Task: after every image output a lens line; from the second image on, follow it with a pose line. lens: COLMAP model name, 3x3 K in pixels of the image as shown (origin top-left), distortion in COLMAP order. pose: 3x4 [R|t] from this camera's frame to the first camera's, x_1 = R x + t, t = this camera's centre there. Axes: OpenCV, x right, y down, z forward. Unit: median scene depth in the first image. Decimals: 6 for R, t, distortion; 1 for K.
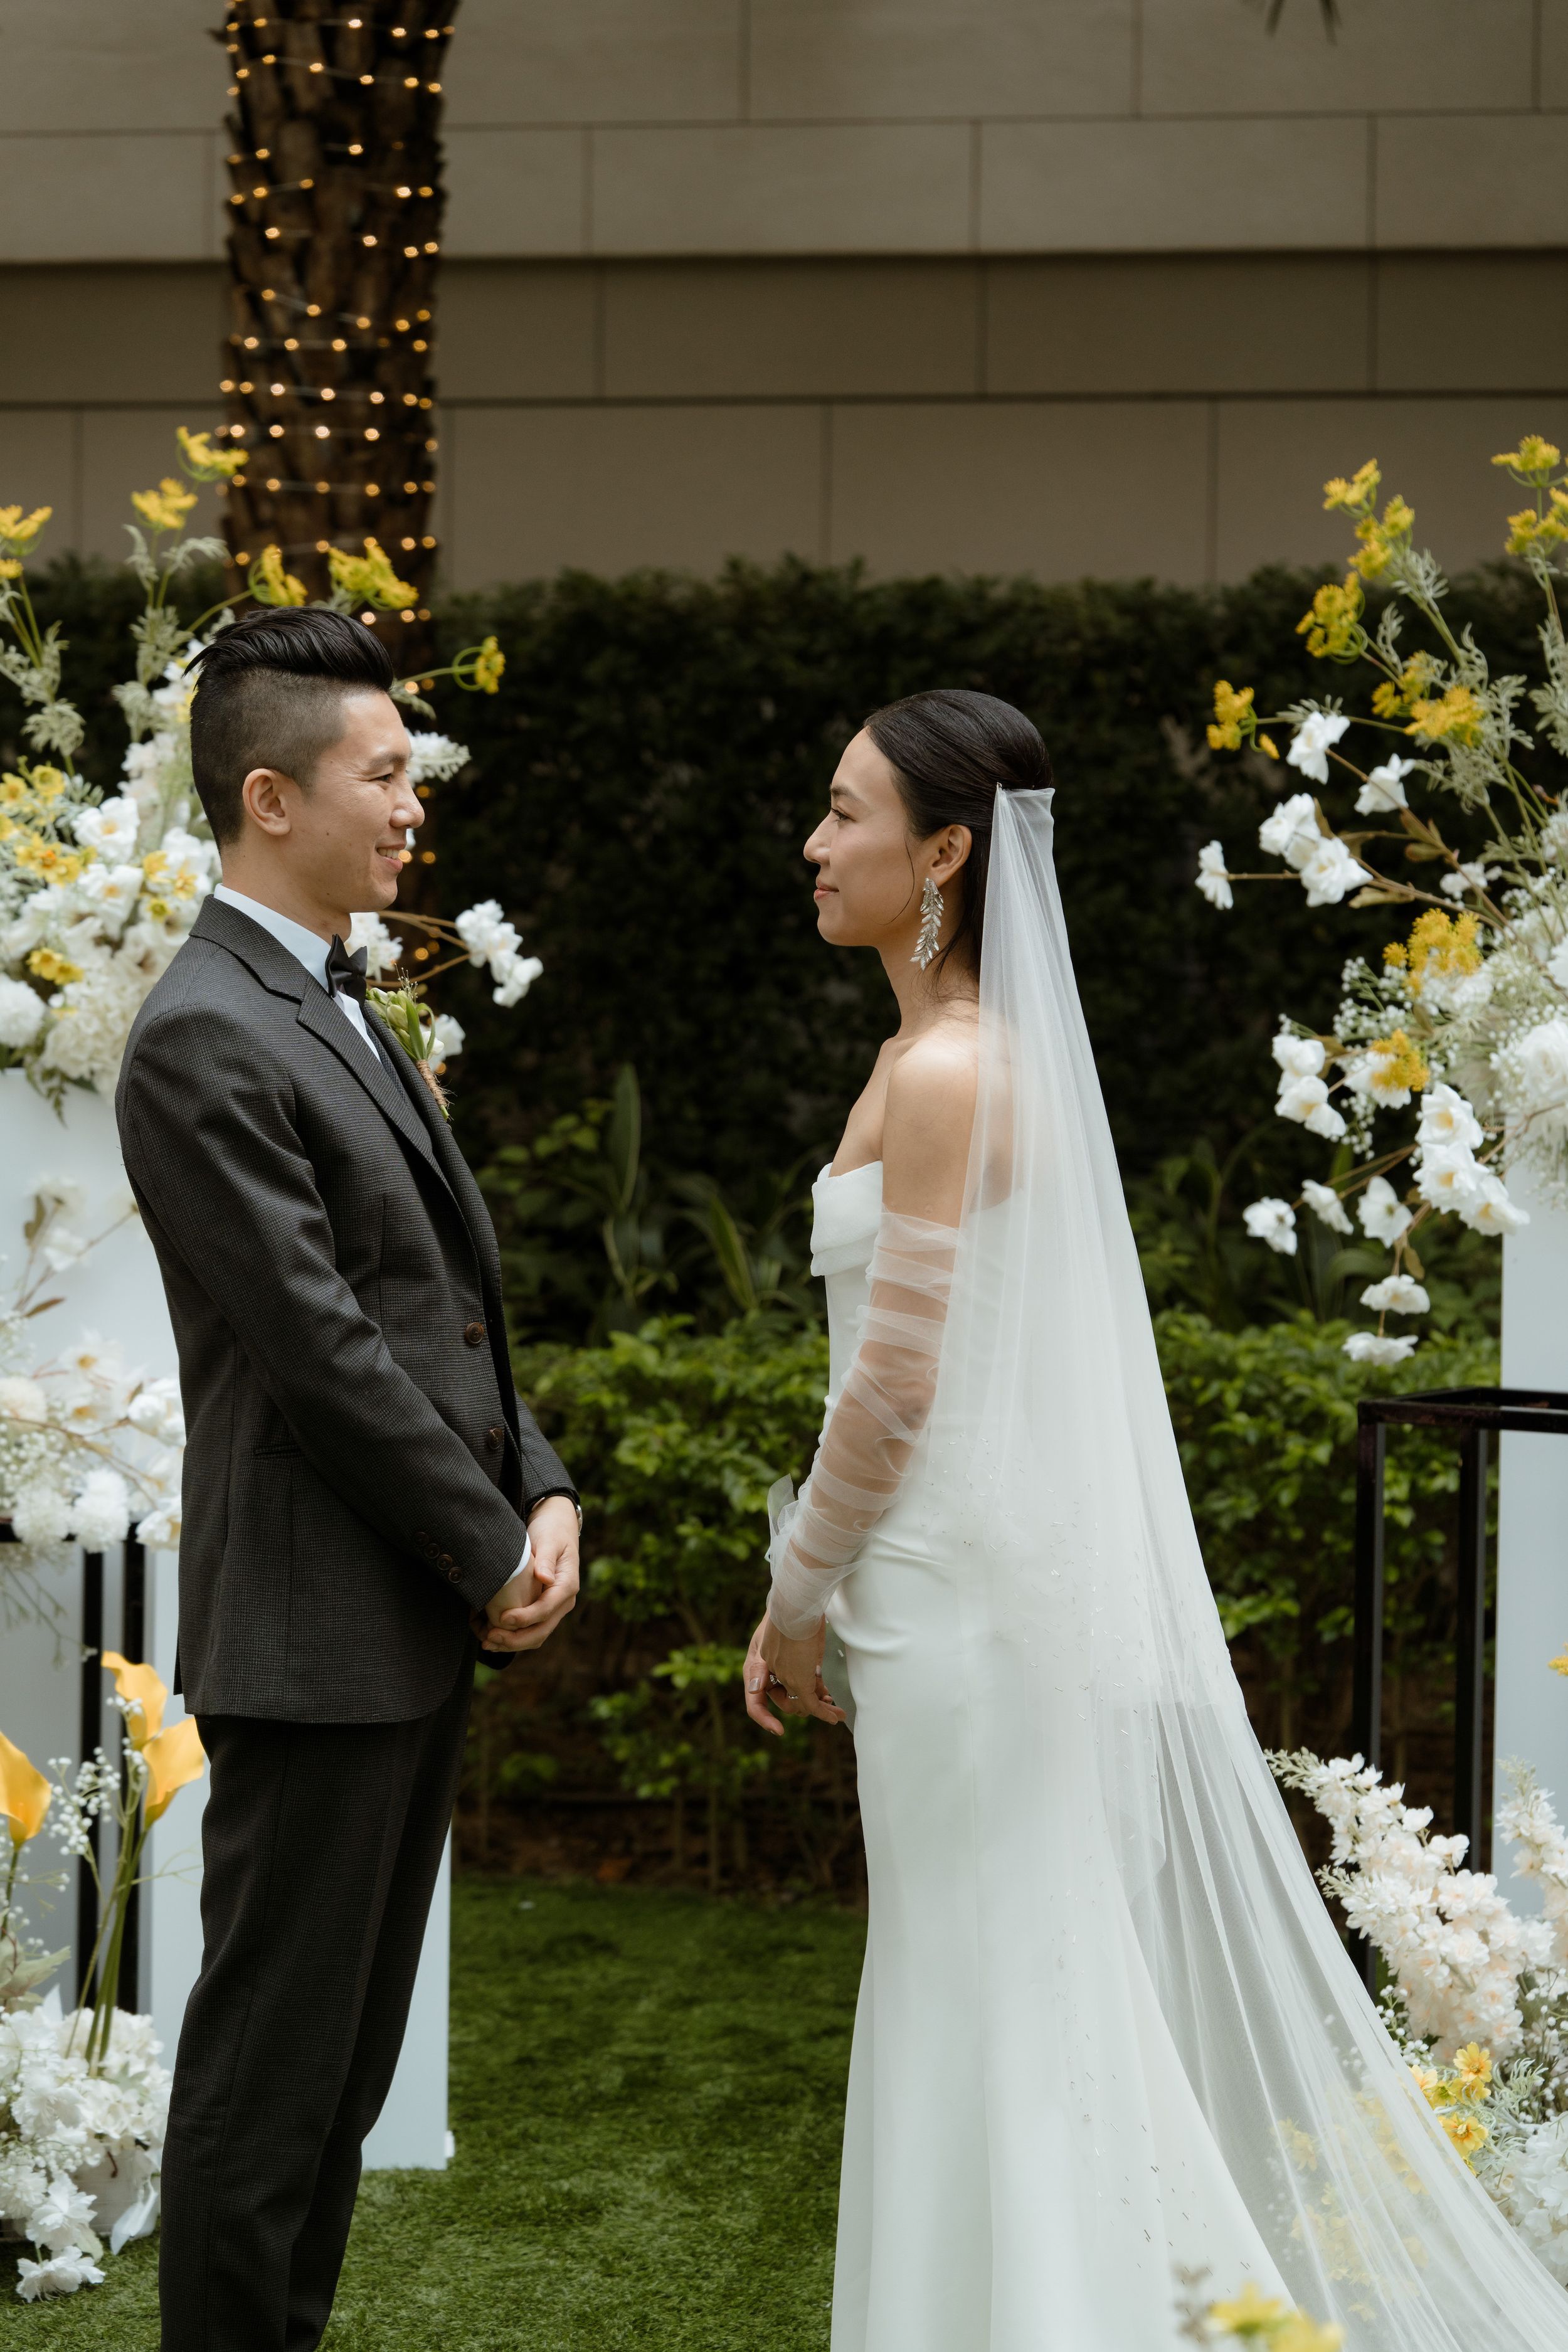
lens RADIAL K [[5121.9, 0, 812.8], [0, 5121.9, 1176.1], [0, 0, 1]] dist [0.112216, -0.313059]
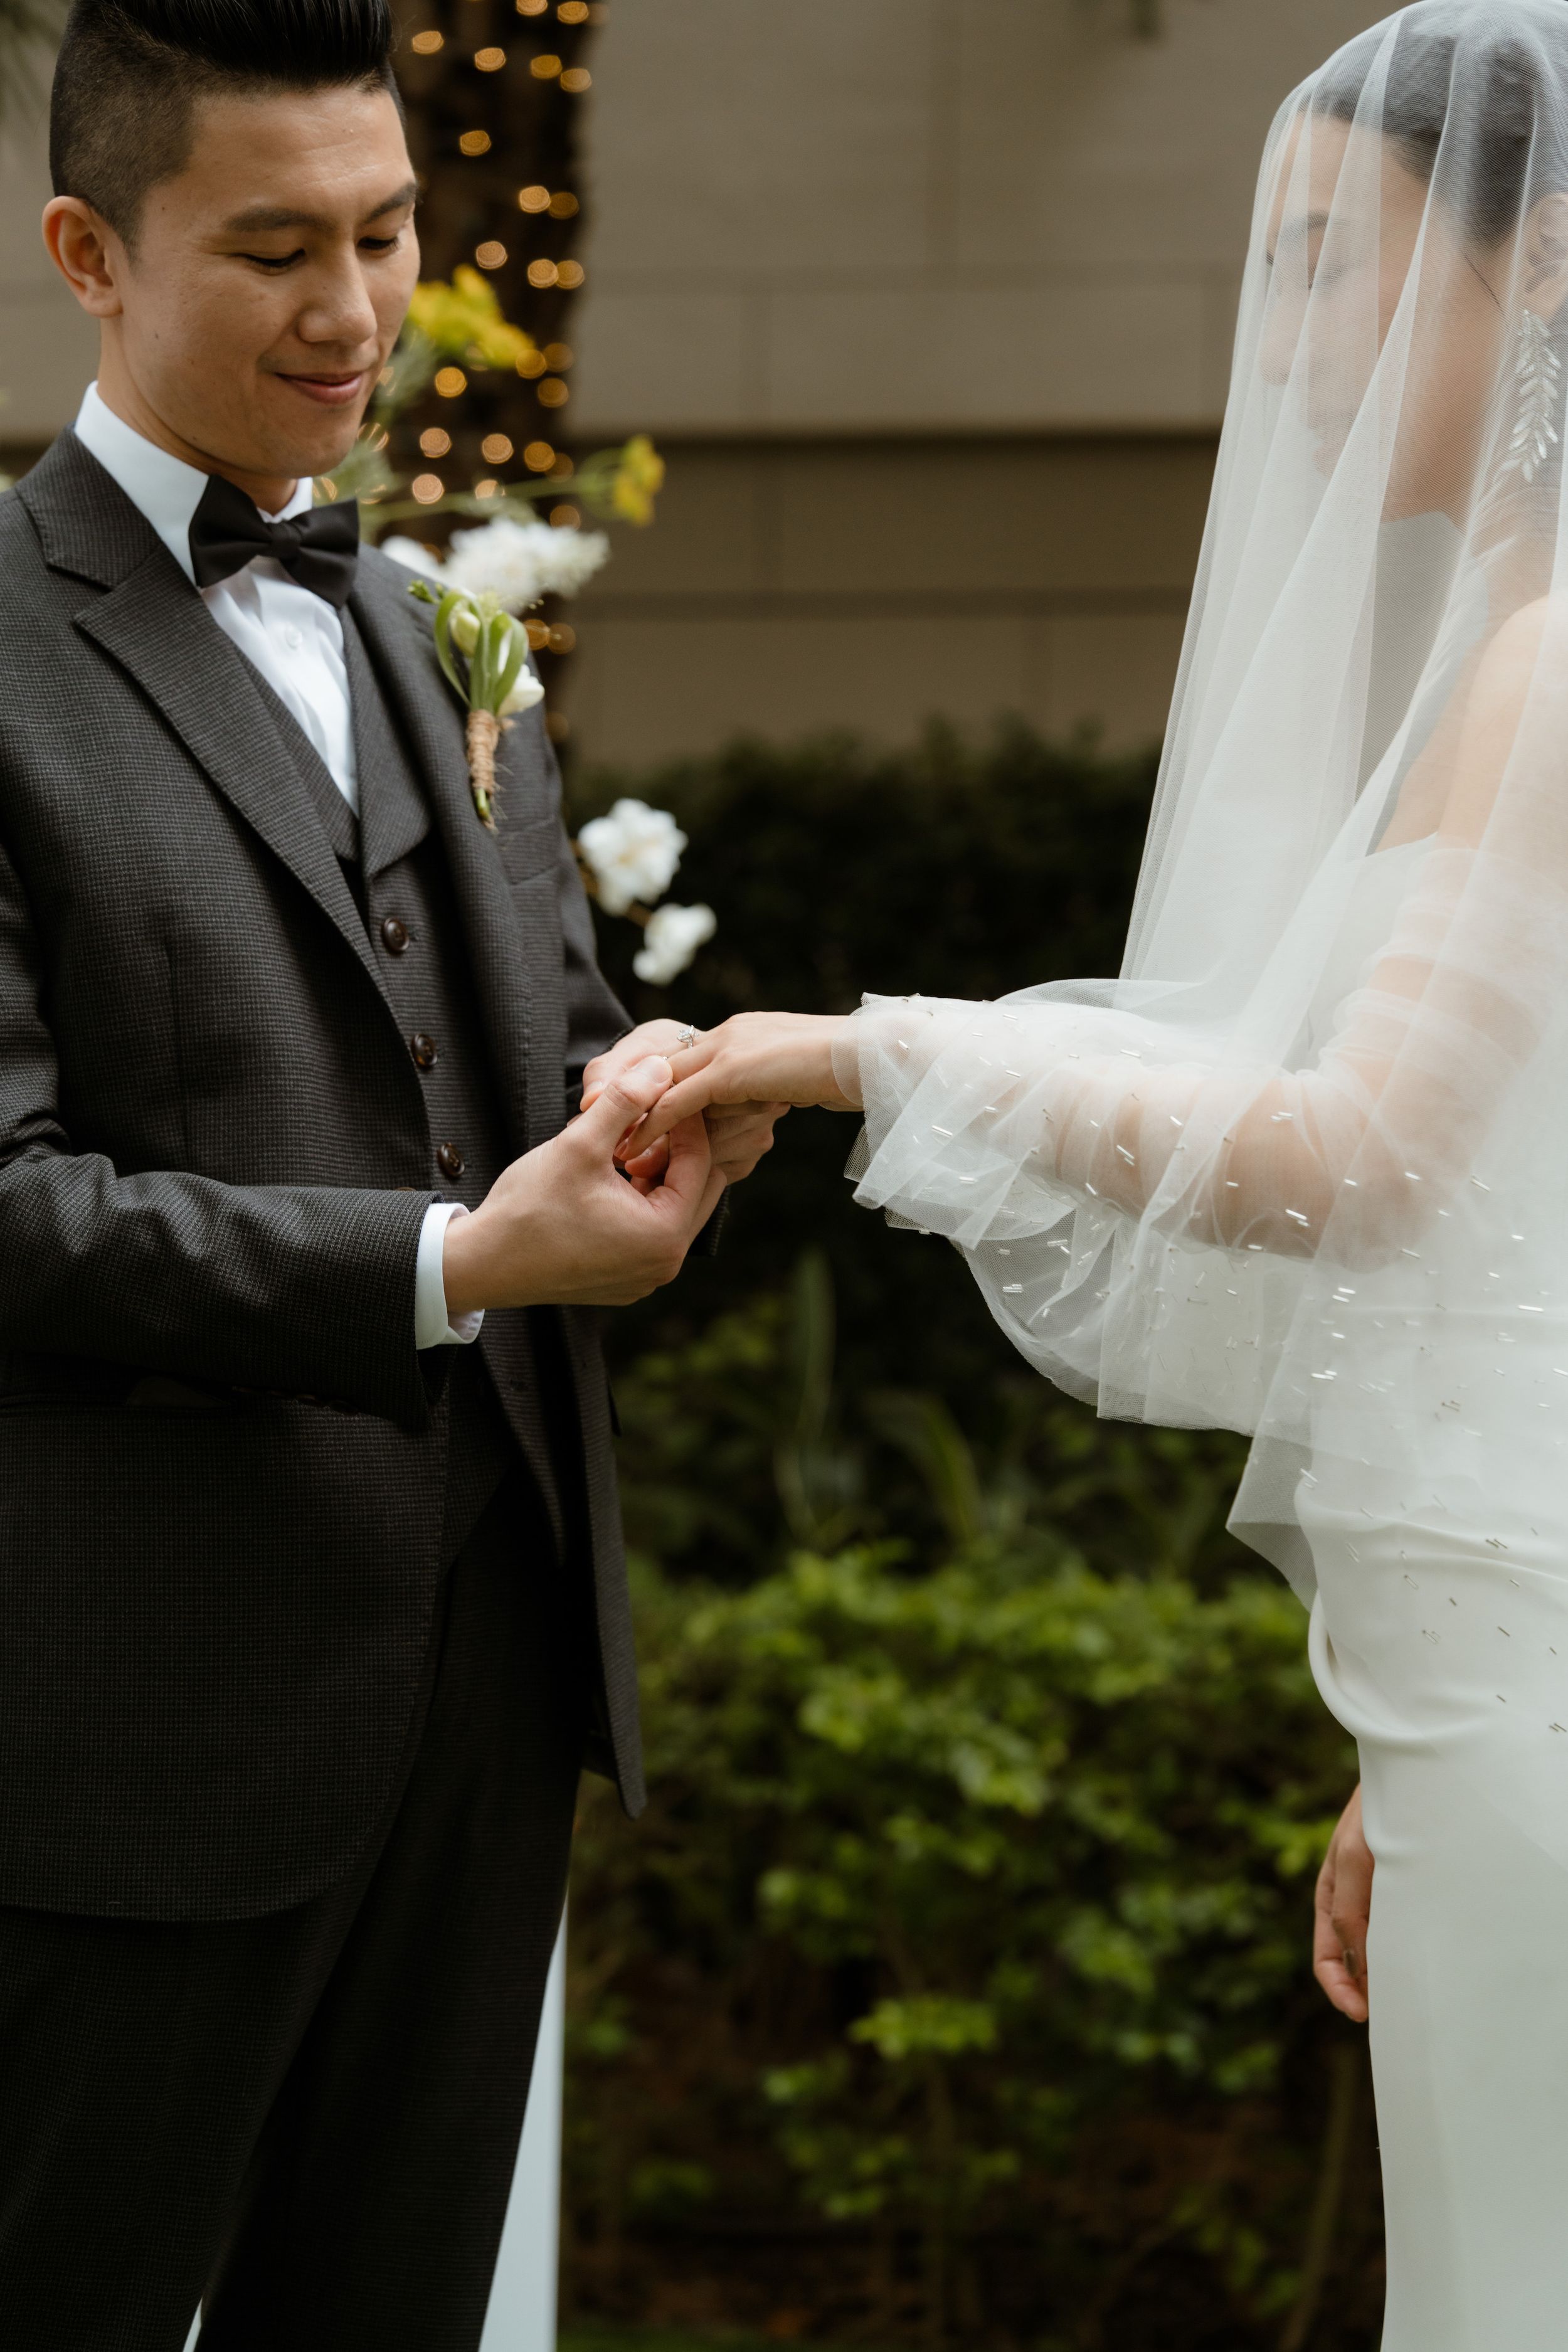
lens RADIAL K [[5121.9, 0, 812.8], [0, 5121.9, 1176.1], [0, 0, 1]] dist [0.112216, -0.313059]
pose [[0.999591, 0.006918, -0.027732, -0.021198], [-0.009631, 0.995049, -0.098923, 0.058632], [0.026911, 0.099149, 0.994709, 0.345029]]
